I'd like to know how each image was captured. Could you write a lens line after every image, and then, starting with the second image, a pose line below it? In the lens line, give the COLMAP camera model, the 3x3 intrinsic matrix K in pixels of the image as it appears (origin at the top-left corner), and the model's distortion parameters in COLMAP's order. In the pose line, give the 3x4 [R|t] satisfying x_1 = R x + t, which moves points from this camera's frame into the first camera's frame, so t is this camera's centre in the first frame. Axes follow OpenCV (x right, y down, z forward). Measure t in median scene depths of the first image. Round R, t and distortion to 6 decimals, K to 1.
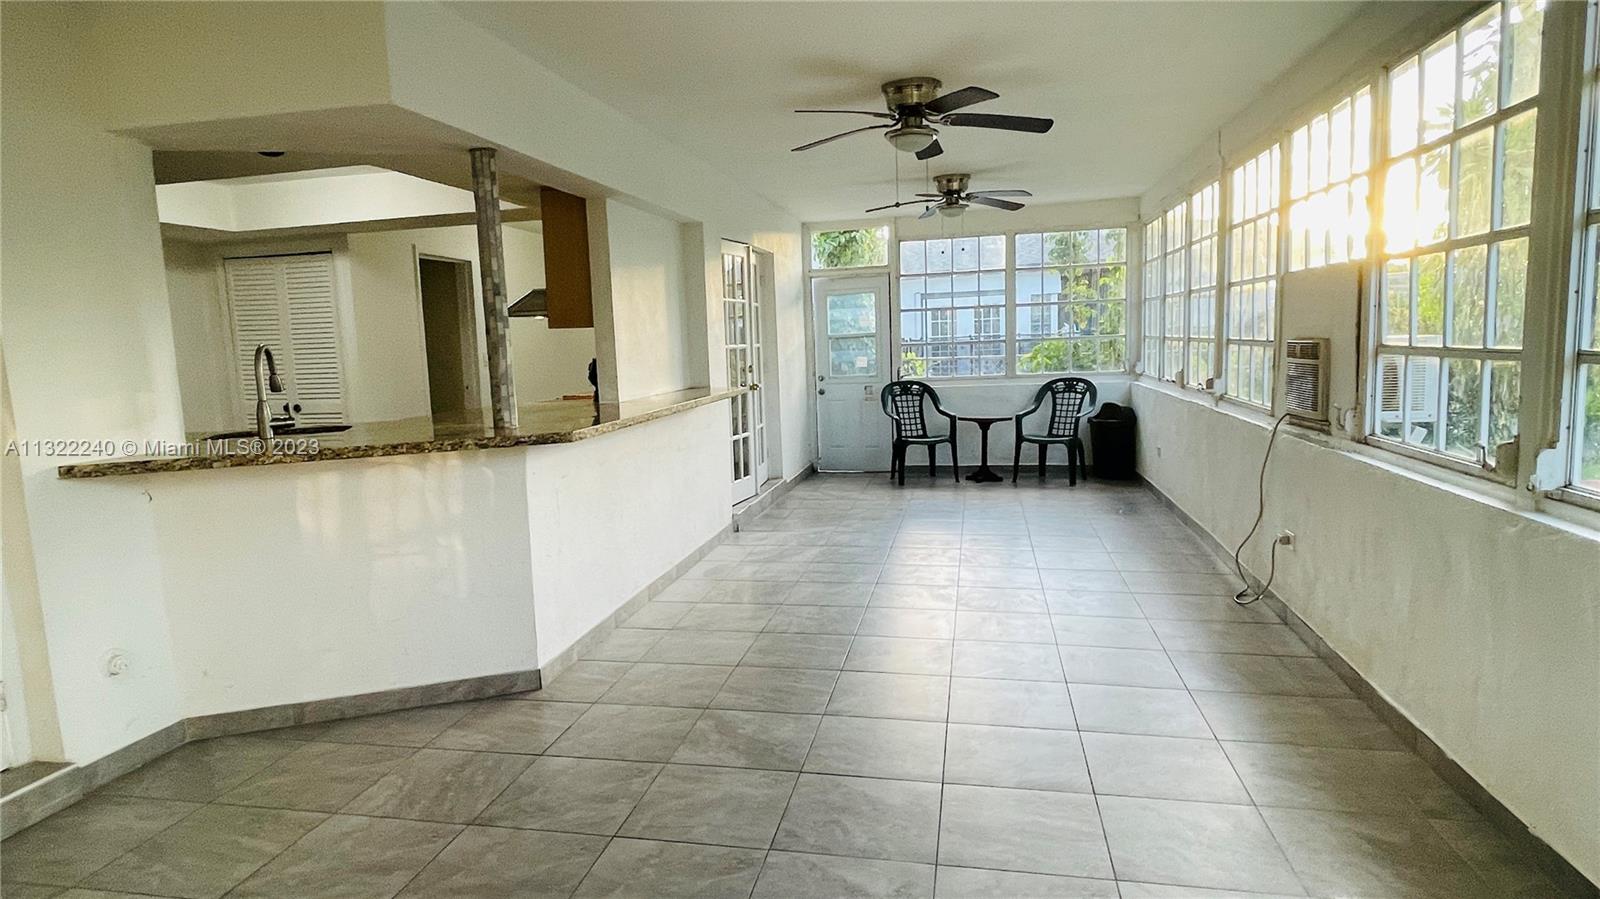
lens RADIAL K [[909.6, 0, 778.4], [0, 909.6, 449.3], [0, 0, 1]] dist [0.002022, -0.004229]
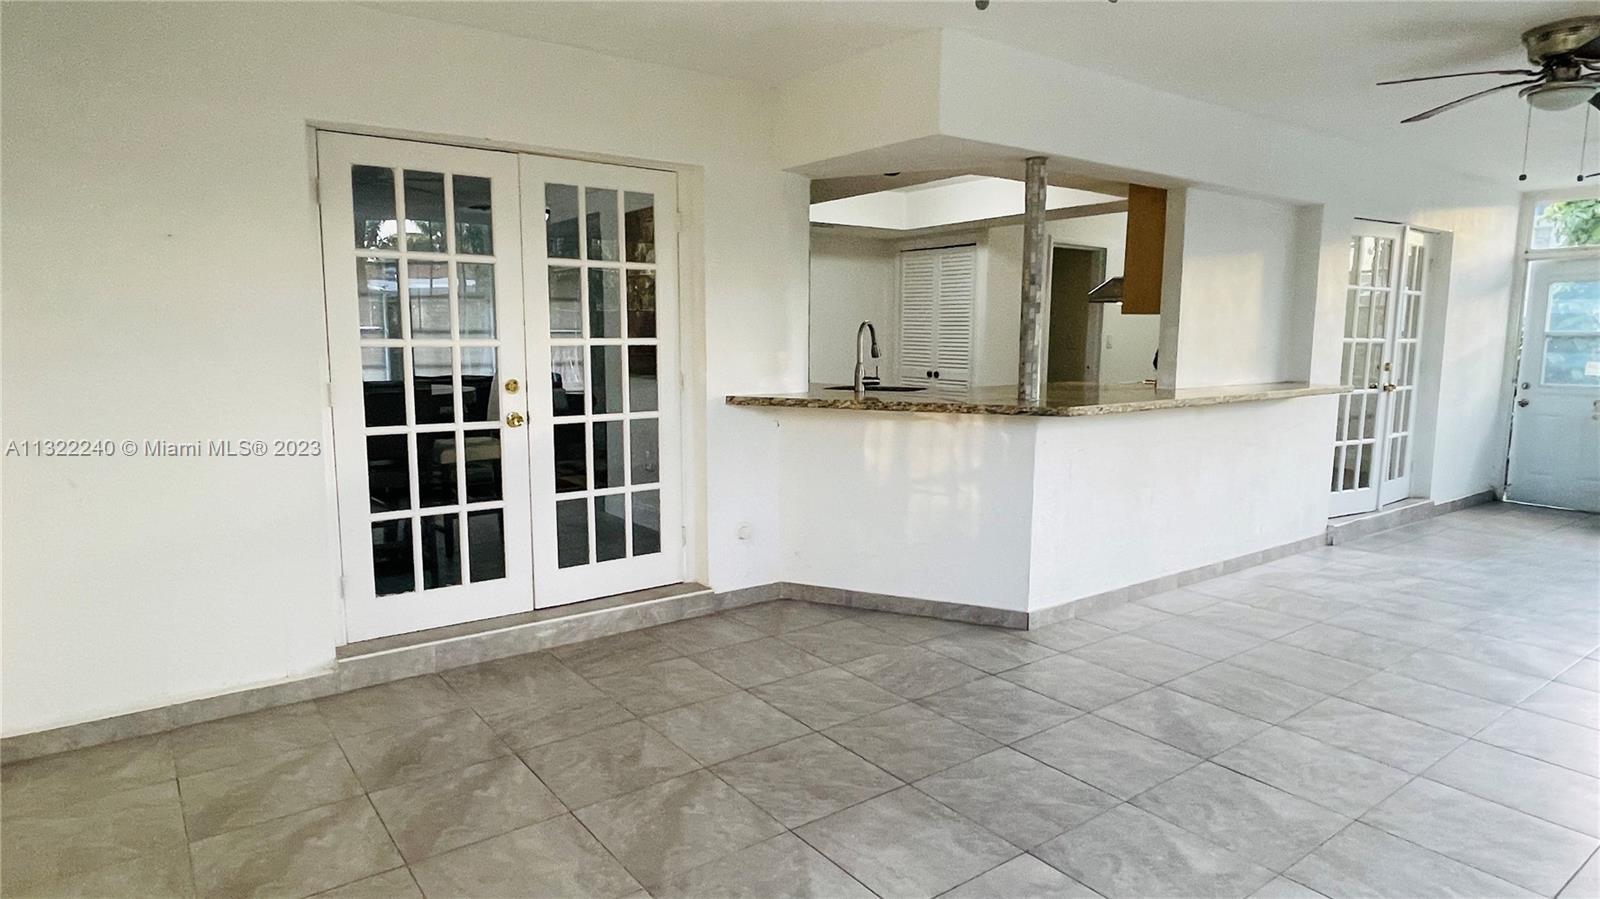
lens RADIAL K [[909.6, 0, 794.6], [0, 909.6, 444.6], [0, 0, 1]] dist [0.002022, -0.004229]
pose [[0.748329, 0.122142, -0.651985, 0.237572], [-0.112627, 0.992025, 0.056575, 0.000651], [0.653696, 0.031094, 0.756118, -0.061756]]
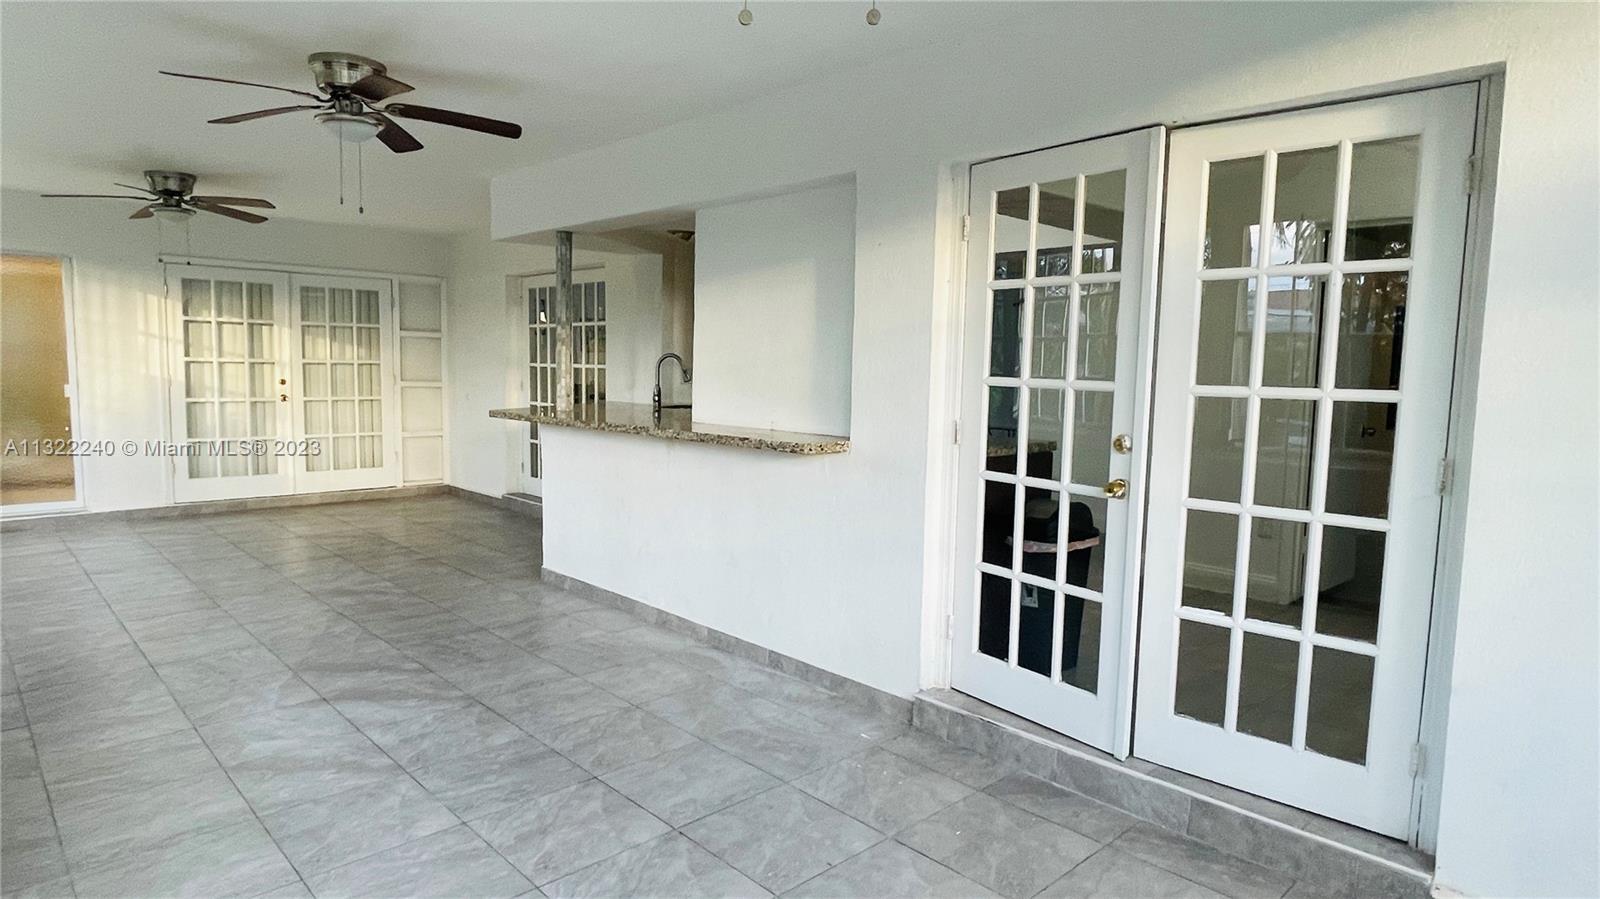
lens RADIAL K [[909.6, 0, 791.6], [0, 909.6, 450.8], [0, 0, 1]] dist [0.002022, -0.004229]
pose [[-0.556970, 0.099366, -0.824567, 0.741373], [-0.109187, 0.975440, 0.191300, -0.284126], [0.823324, 0.196581, -0.532441, 2.127258]]
